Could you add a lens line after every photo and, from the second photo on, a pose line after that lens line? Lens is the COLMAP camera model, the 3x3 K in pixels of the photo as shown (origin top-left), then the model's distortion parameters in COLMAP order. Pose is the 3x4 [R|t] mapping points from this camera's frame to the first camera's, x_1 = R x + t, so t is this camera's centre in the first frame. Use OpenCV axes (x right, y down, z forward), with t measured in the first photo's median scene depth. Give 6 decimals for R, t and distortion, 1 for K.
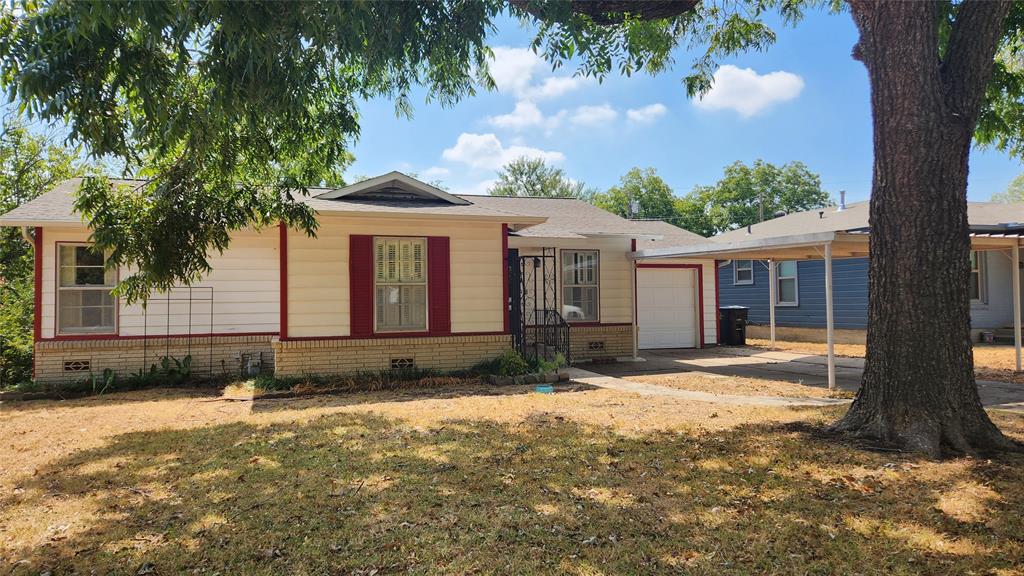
lens RADIAL K [[680.3, 0, 512.0], [0, 680.3, 288.0], [0, 0, 1]] dist [0.086681, -0.065252]
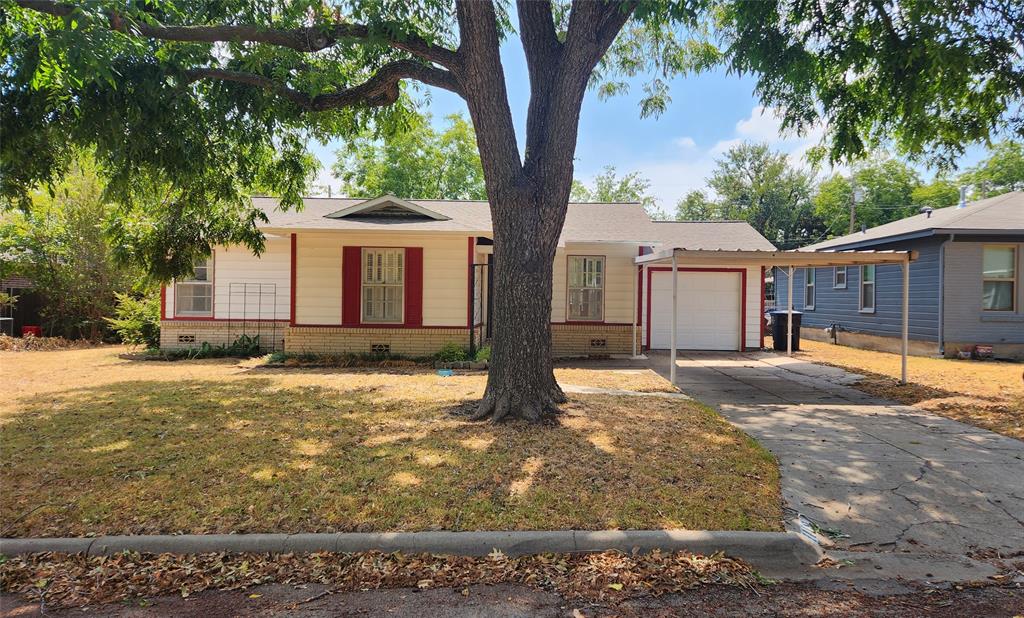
lens RADIAL K [[694.7, 0, 512.0], [0, 694.7, 309.0], [0, 0, 1]] dist [0.074533, -0.000170]
pose [[0.948777, 0.030574, -0.314464, 0.458386], [-0.018126, 0.998935, 0.042434, -0.020720], [0.315426, -0.034560, 0.948321, -0.140993]]
